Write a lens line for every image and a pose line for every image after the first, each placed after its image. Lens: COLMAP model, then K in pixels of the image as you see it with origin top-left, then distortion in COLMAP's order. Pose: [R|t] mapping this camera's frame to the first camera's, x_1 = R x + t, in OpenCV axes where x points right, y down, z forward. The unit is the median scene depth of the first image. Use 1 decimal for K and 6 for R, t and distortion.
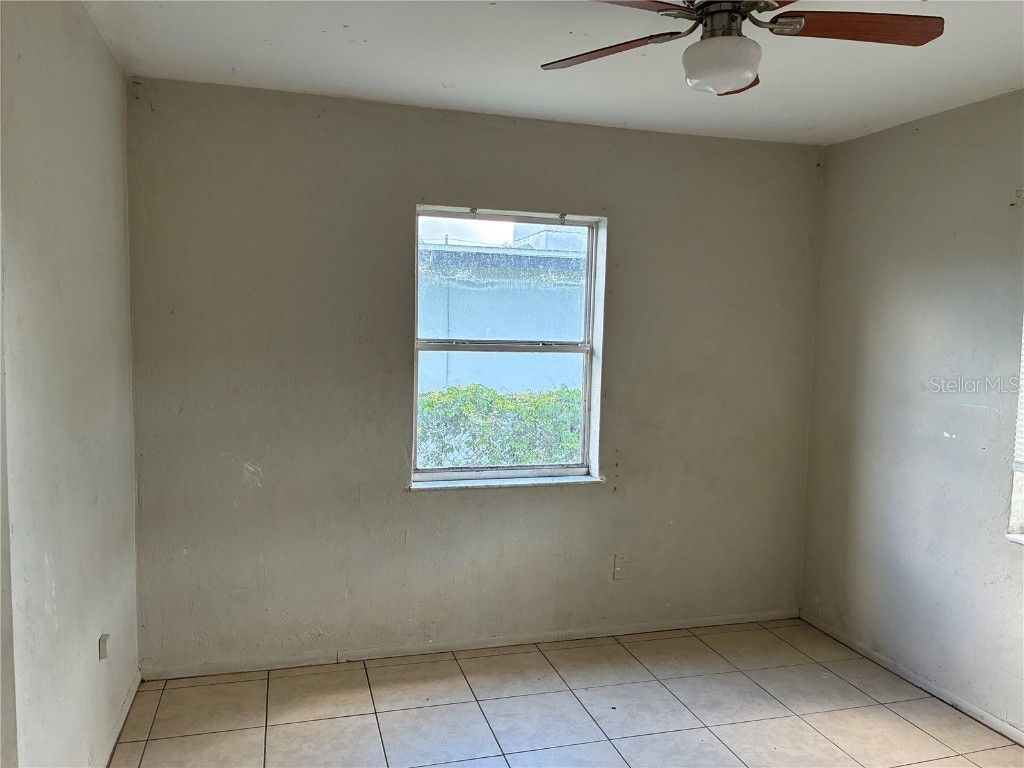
lens RADIAL K [[782.9, 0, 506.0], [0, 782.9, 384.4], [0, 0, 1]] dist [0.038226, -0.025768]
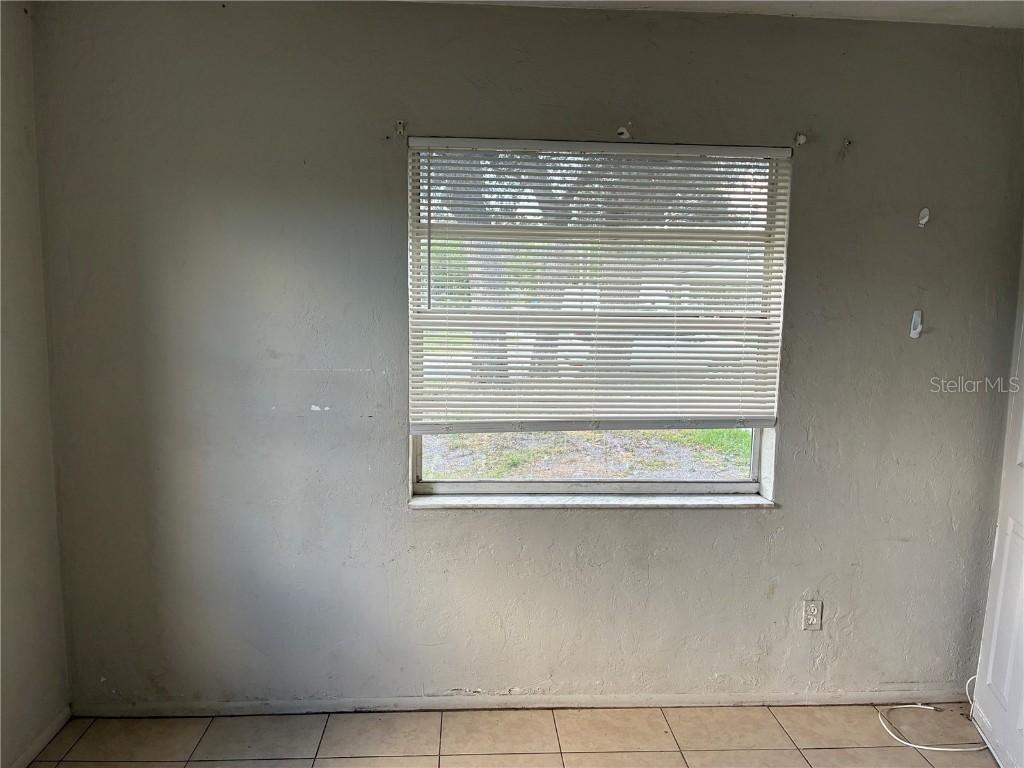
lens RADIAL K [[782.9, 0, 510.9], [0, 782.9, 383.6], [0, 0, 1]] dist [0.038226, -0.025768]
pose [[0.227791, -0.143777, 0.963037, -0.176985], [0.067137, 0.989004, 0.131774, -0.054372], [-0.971393, 0.034638, 0.234939, 0.585655]]
